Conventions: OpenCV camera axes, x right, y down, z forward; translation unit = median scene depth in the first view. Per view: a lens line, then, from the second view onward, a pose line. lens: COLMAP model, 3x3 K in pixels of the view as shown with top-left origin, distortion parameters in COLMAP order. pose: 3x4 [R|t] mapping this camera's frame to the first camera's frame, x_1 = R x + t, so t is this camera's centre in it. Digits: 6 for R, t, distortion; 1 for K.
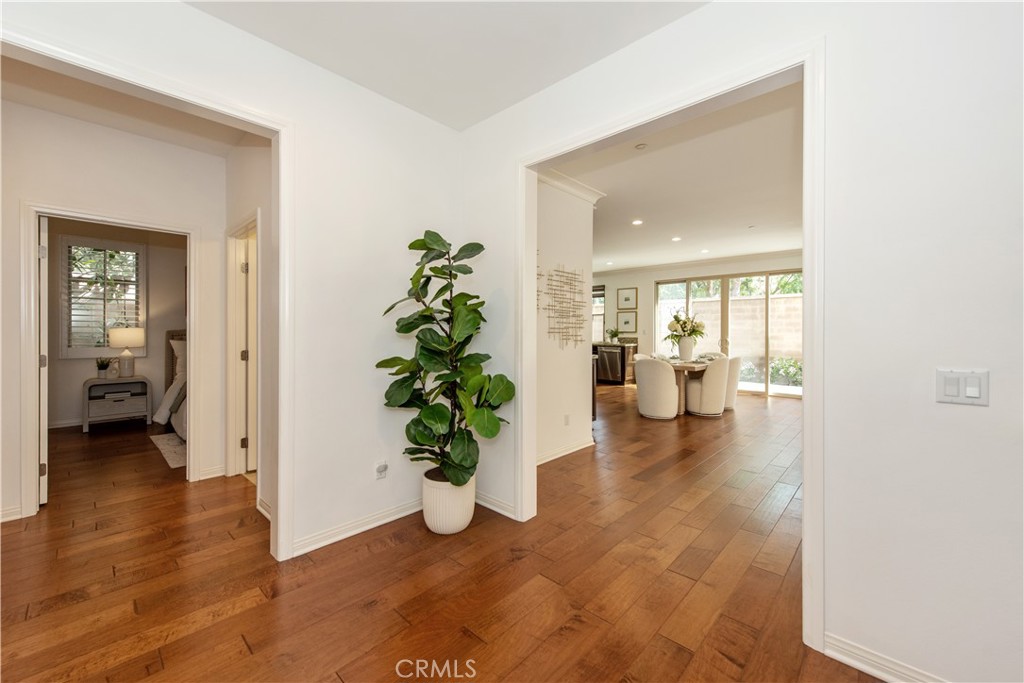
lens RADIAL K [[407.7, 0, 511.2], [0, 407.7, 338.1], [0, 0, 1]] dist [0.000453, -0.001937]
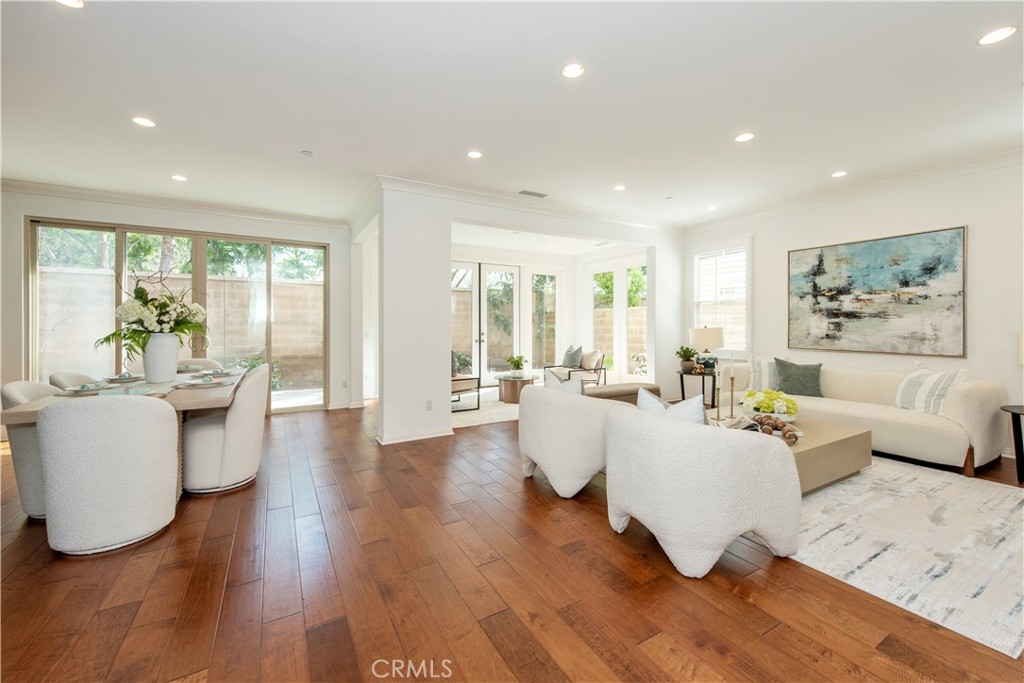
lens RADIAL K [[407.7, 0, 508.6], [0, 407.7, 327.2], [0, 0, 1]] dist [0.000453, -0.001937]
pose [[0.288211, -0.003283, 0.957561, 0.084165], [0.006060, 0.999980, 0.001605, -0.009632], [-0.957548, 0.005340, 0.288226, 0.470499]]
